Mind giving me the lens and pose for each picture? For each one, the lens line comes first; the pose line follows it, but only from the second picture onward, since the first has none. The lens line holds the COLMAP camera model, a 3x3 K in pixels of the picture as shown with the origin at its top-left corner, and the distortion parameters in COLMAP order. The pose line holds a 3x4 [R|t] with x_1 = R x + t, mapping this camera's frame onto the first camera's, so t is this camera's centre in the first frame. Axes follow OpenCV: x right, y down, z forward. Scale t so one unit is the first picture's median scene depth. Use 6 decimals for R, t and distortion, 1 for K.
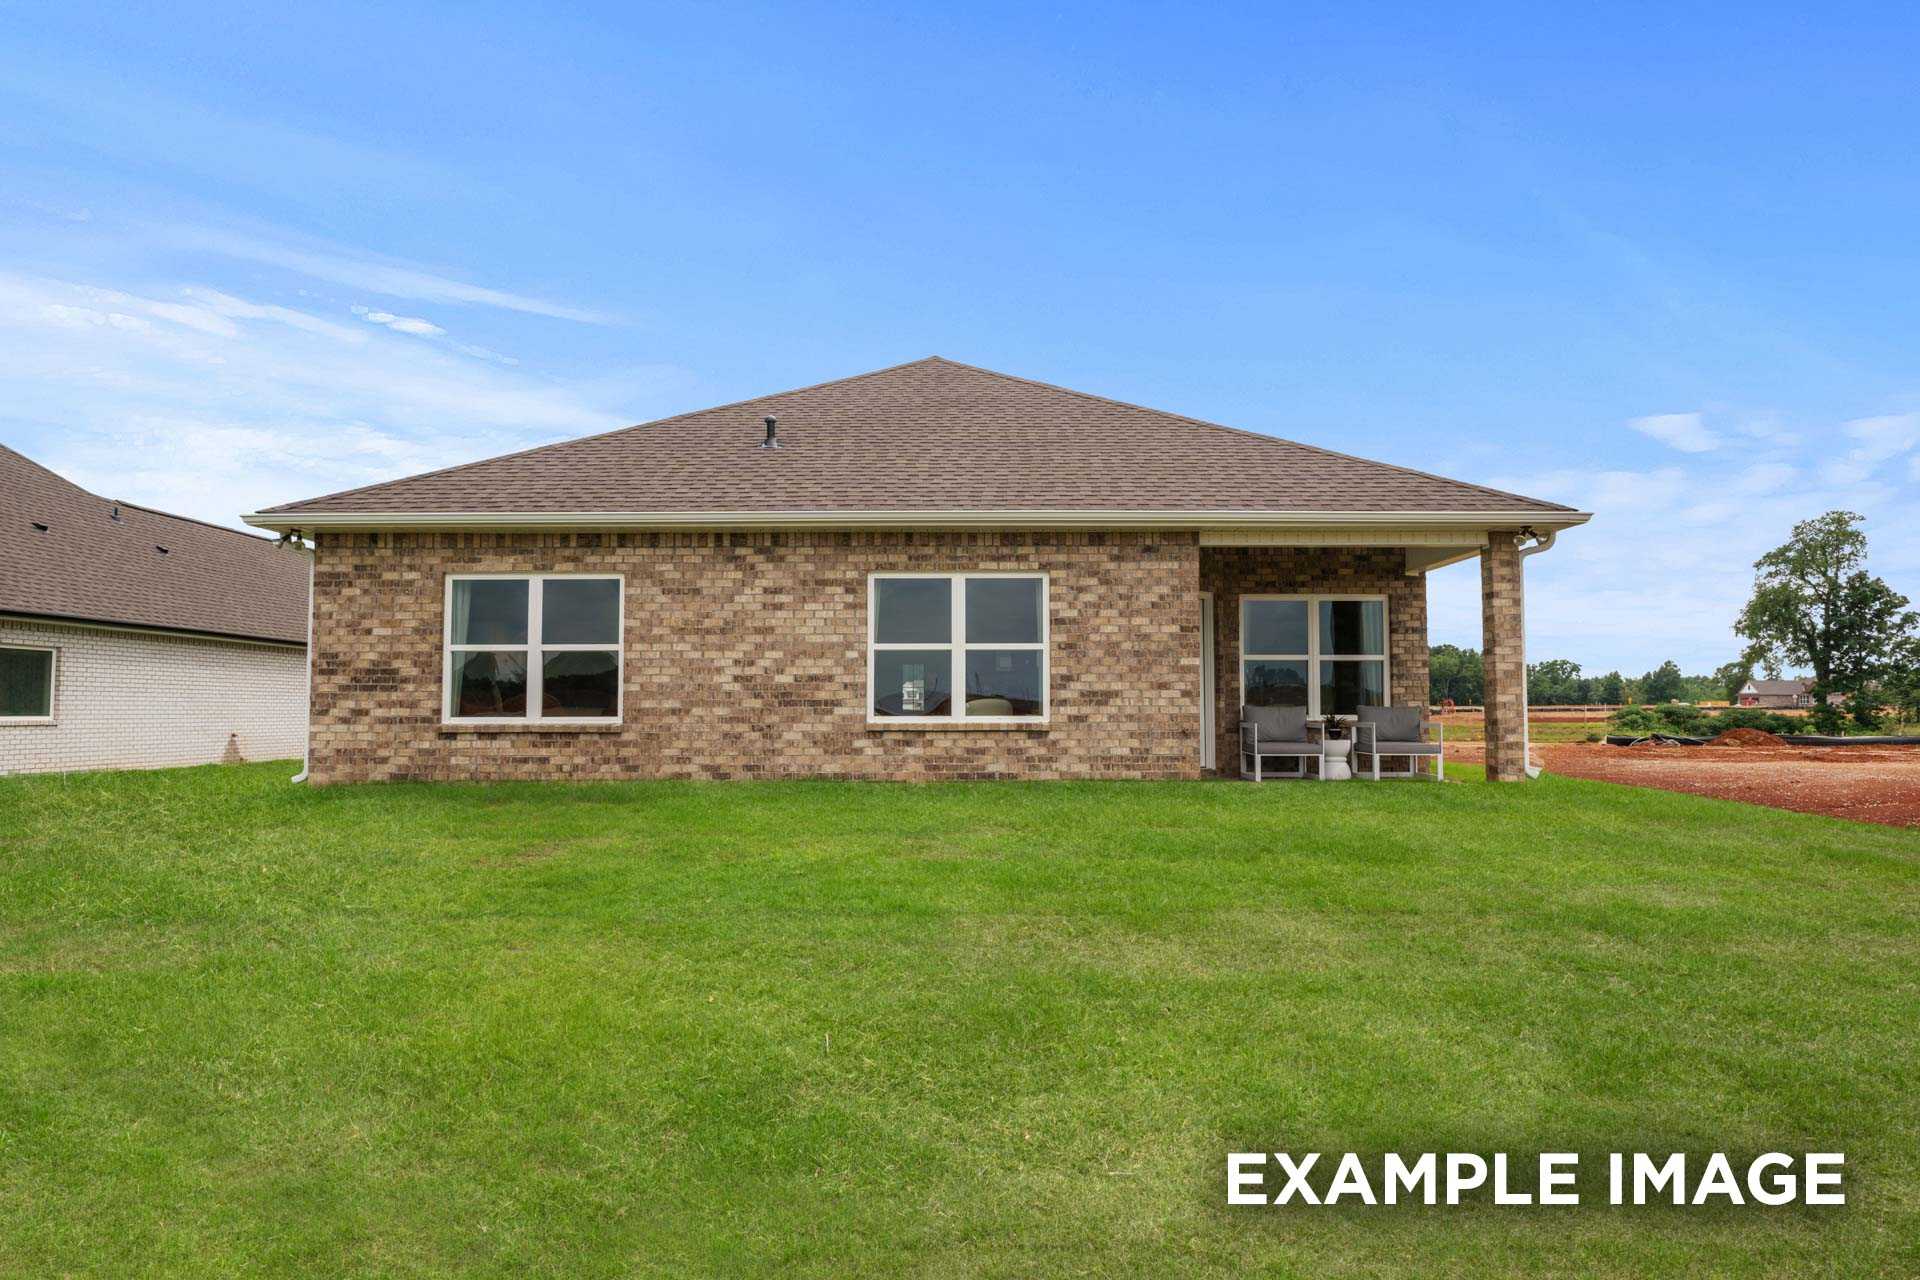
lens RADIAL K [[1257.7, 0, 961.5], [0, 1257.7, 638.9], [0, 0, 1]] dist [0.000442, 0.001258]
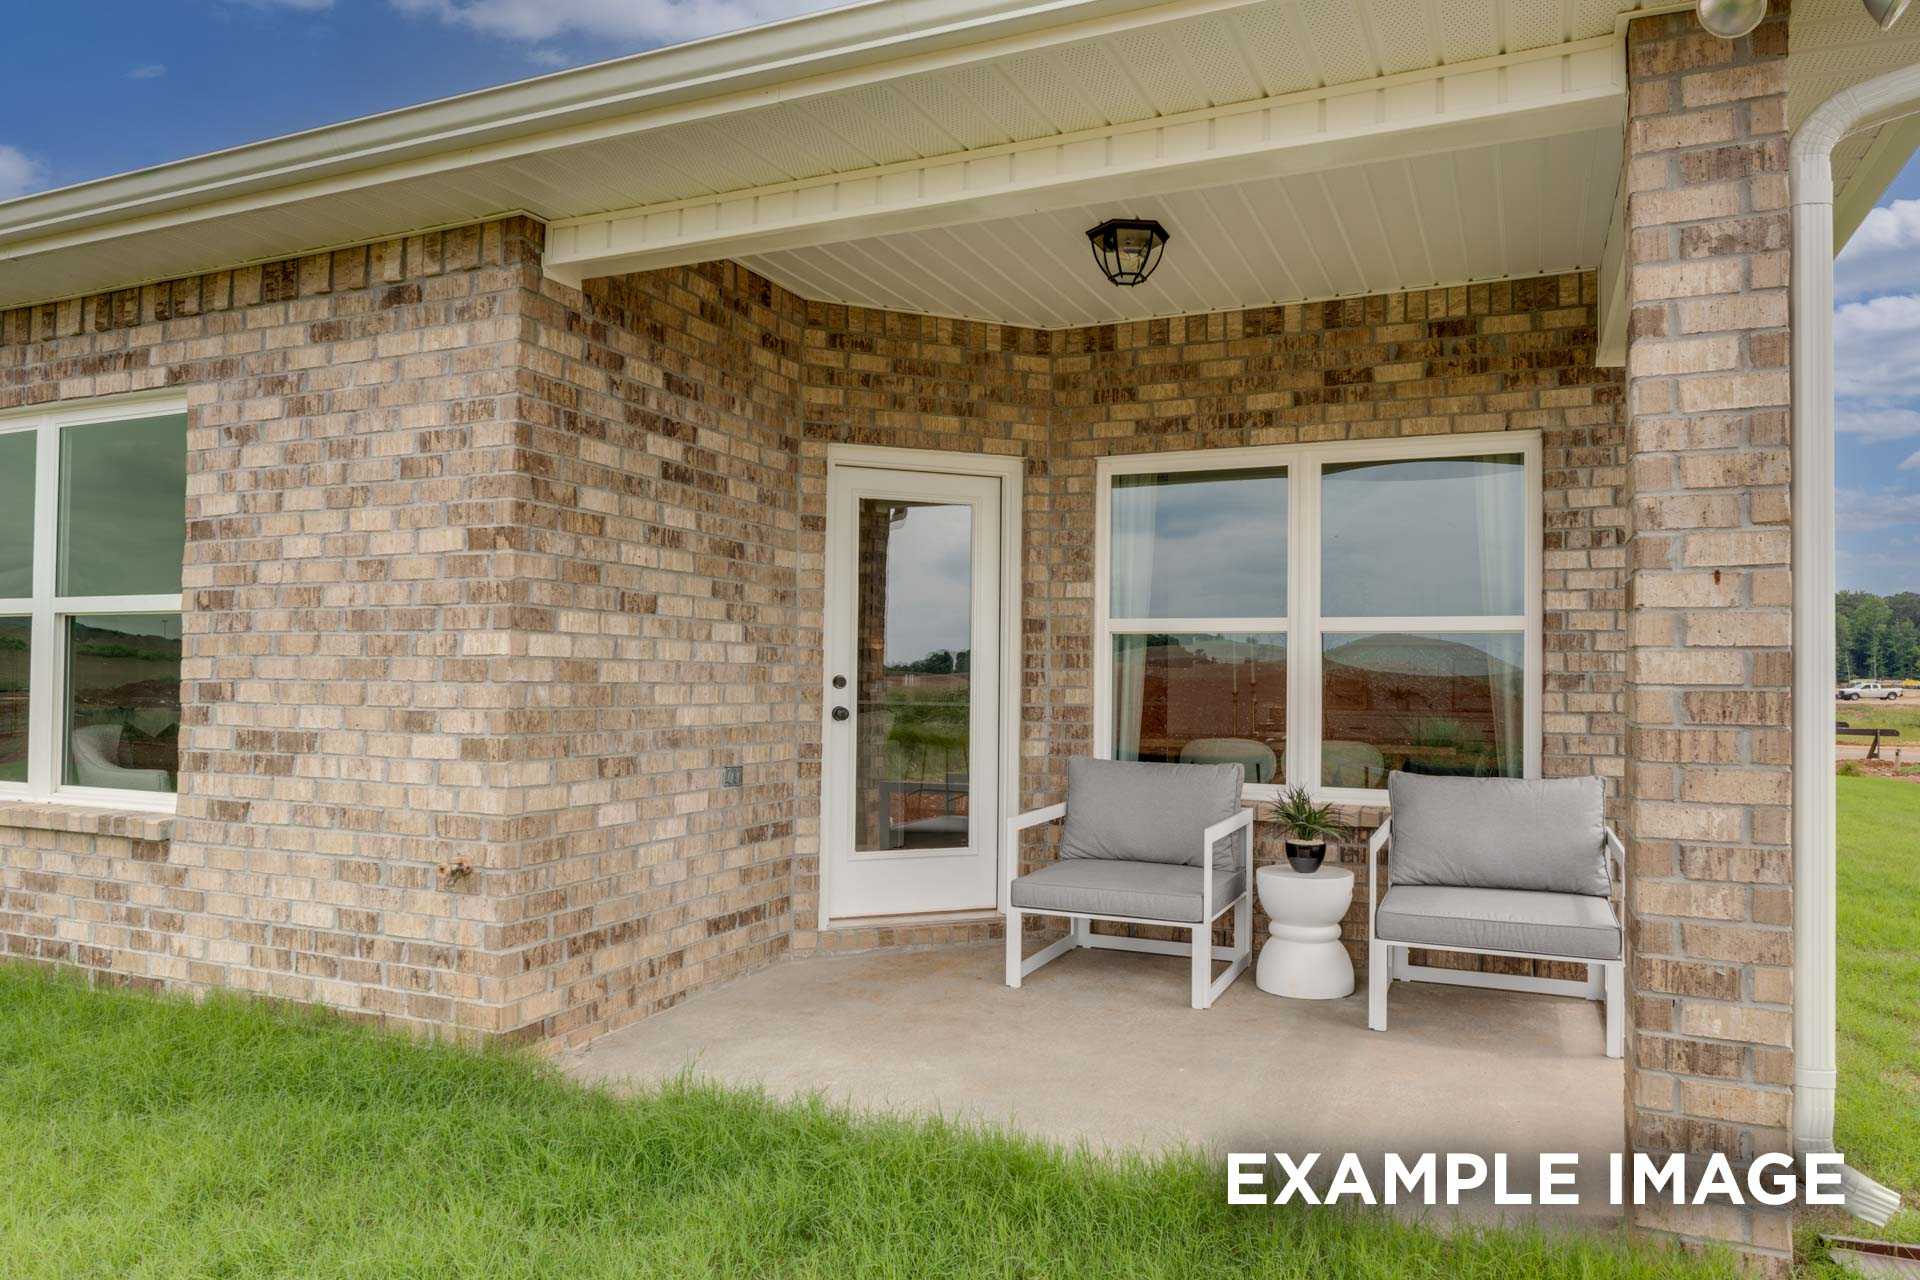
lens RADIAL K [[1257.7, 0, 959.8], [0, 1257.7, 641.0], [0, 0, 1]] dist [0.000442, 0.001258]
pose [[0.900922, -0.001253, -0.433979, 0.419395], [0.013479, 0.999594, 0.025096, 0.011116], [0.433771, -0.028460, 0.900573, 0.773228]]
